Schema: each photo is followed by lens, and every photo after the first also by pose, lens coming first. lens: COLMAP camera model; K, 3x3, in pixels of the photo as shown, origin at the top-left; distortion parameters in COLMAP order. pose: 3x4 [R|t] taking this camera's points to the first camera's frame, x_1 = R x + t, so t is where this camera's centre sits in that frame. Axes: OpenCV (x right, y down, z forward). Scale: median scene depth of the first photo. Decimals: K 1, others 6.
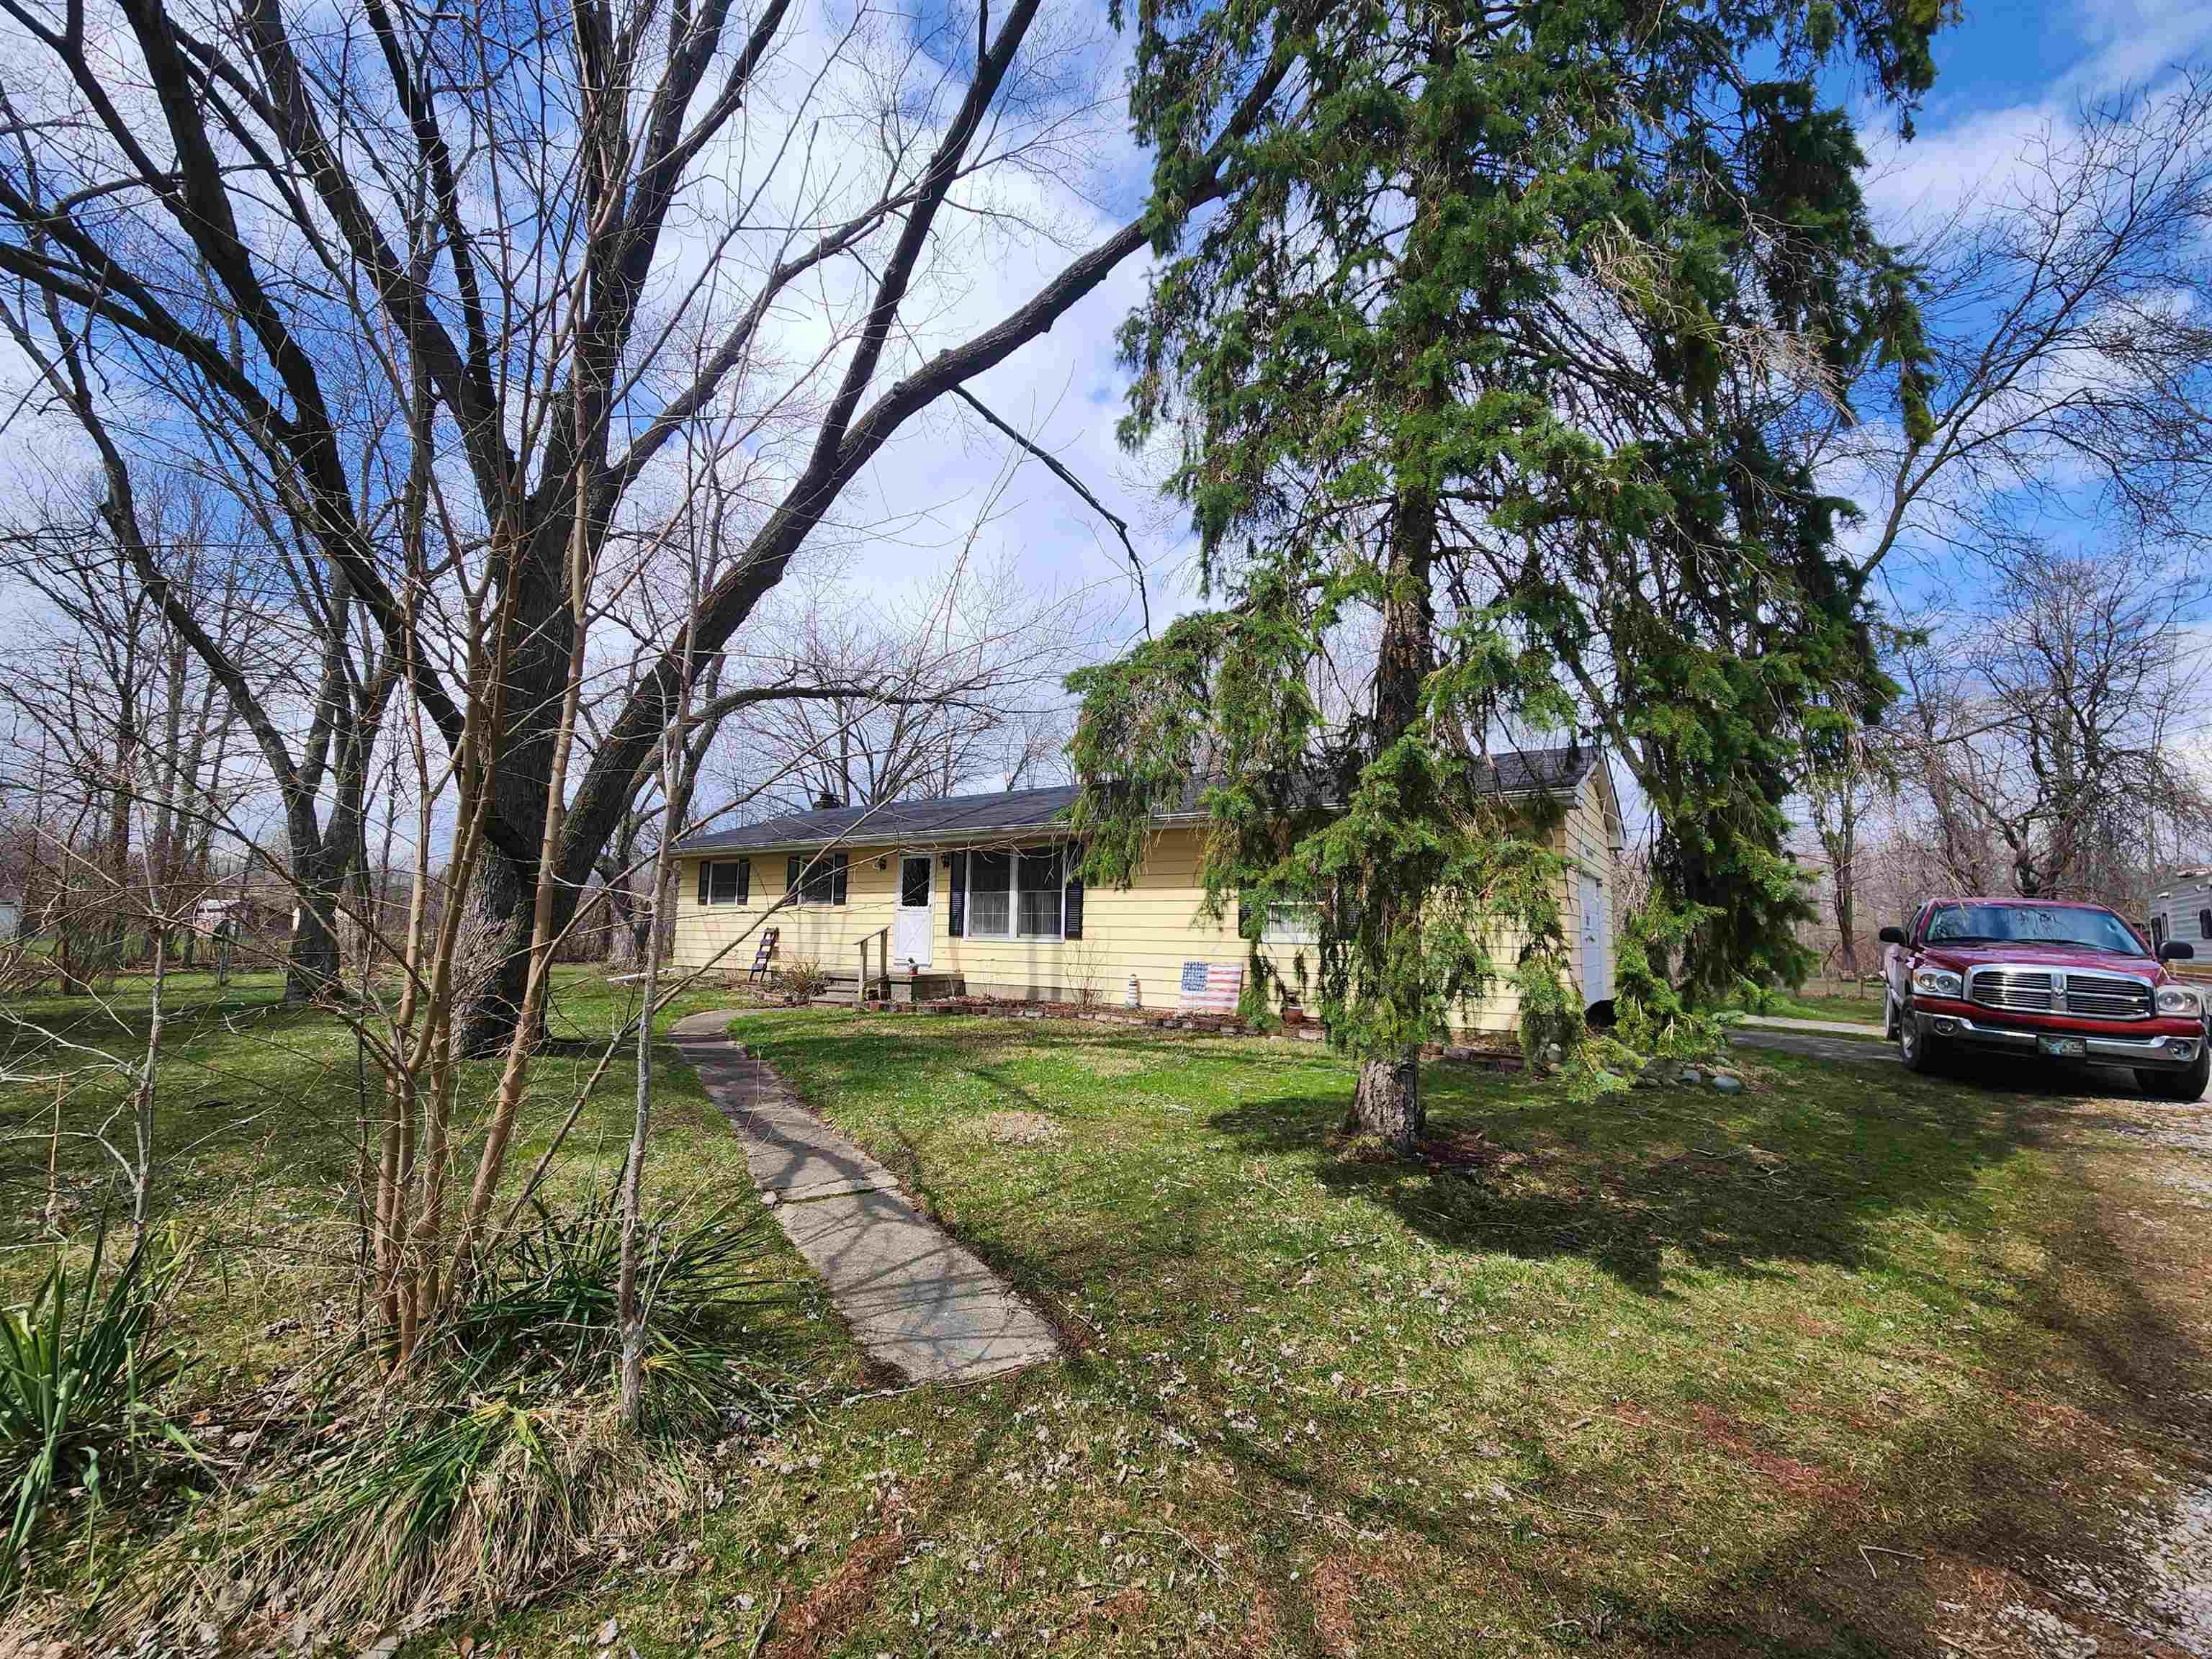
lens RADIAL K [[888.8, 0, 1106.7], [0, 888.8, 823.9], [0, 0, 1]] dist [0.003968, 0.000119]
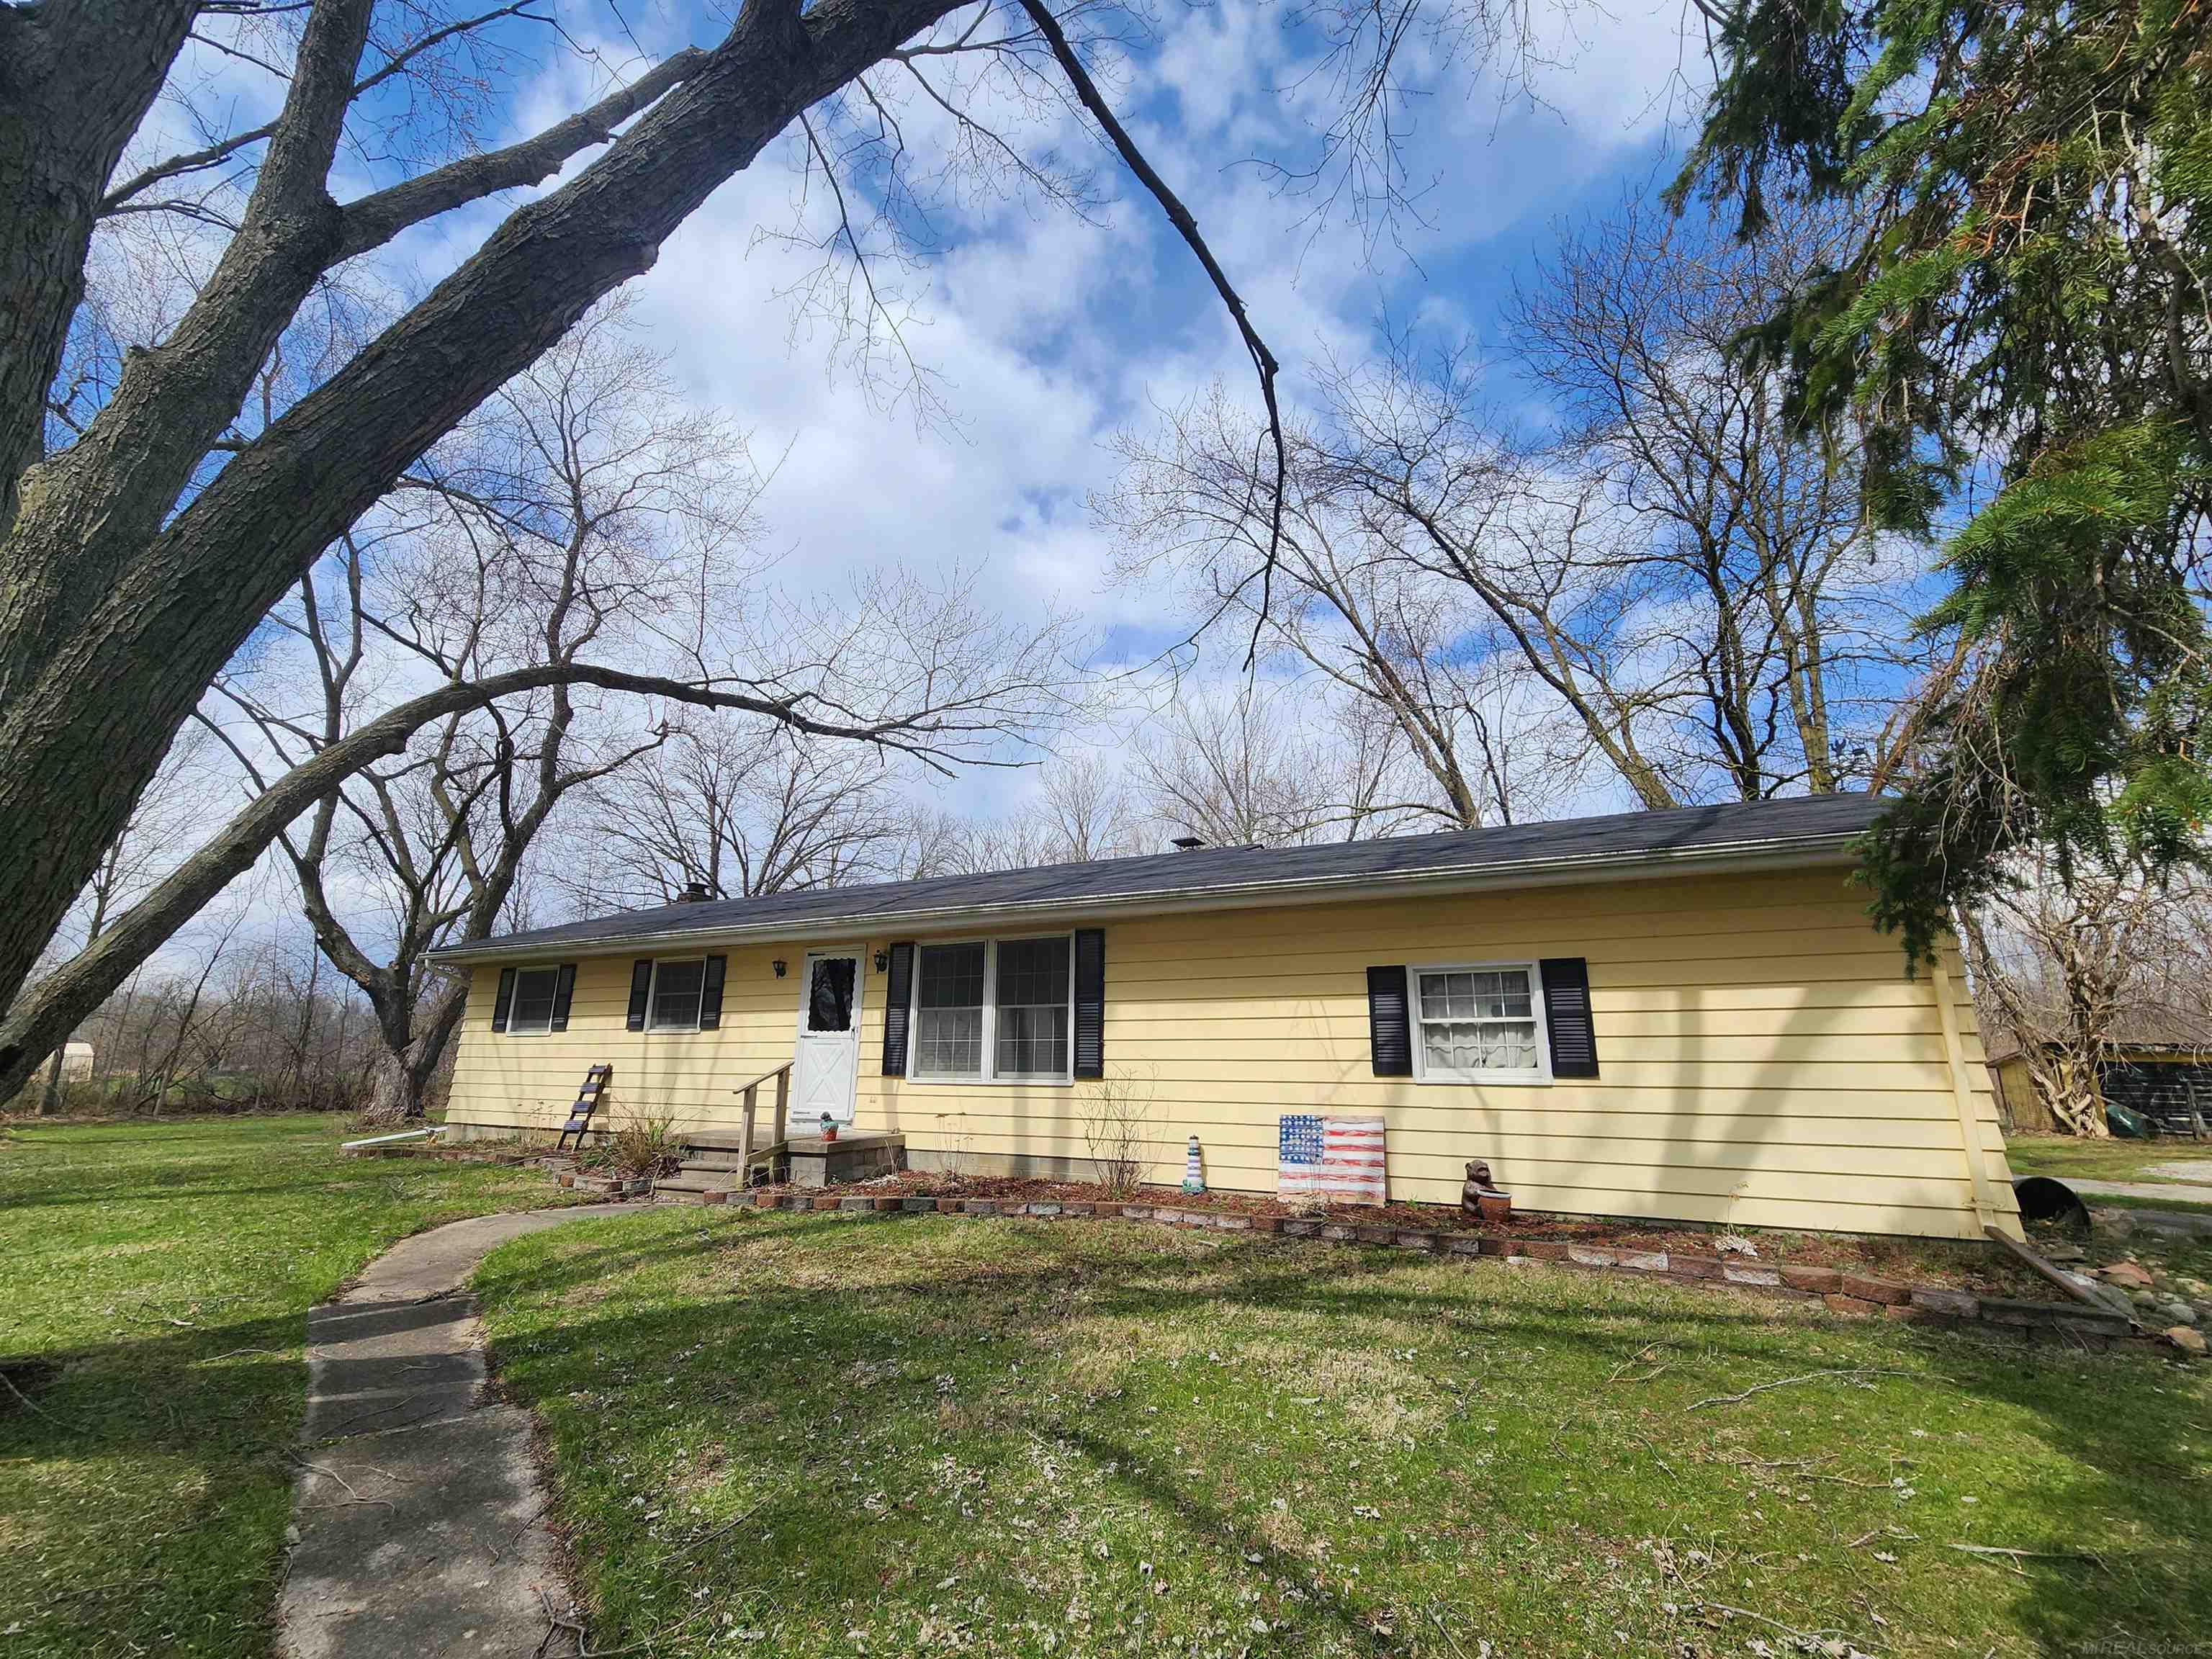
lens RADIAL K [[888.8, 0, 1105.7], [0, 888.8, 833.3], [0, 0, 1]] dist [0.003968, 0.000119]
pose [[0.991259, 0.022891, 0.129928, -0.107416], [-0.005866, 0.991505, -0.129933, 0.033553], [-0.131799, 0.128035, 0.982973, 0.317995]]
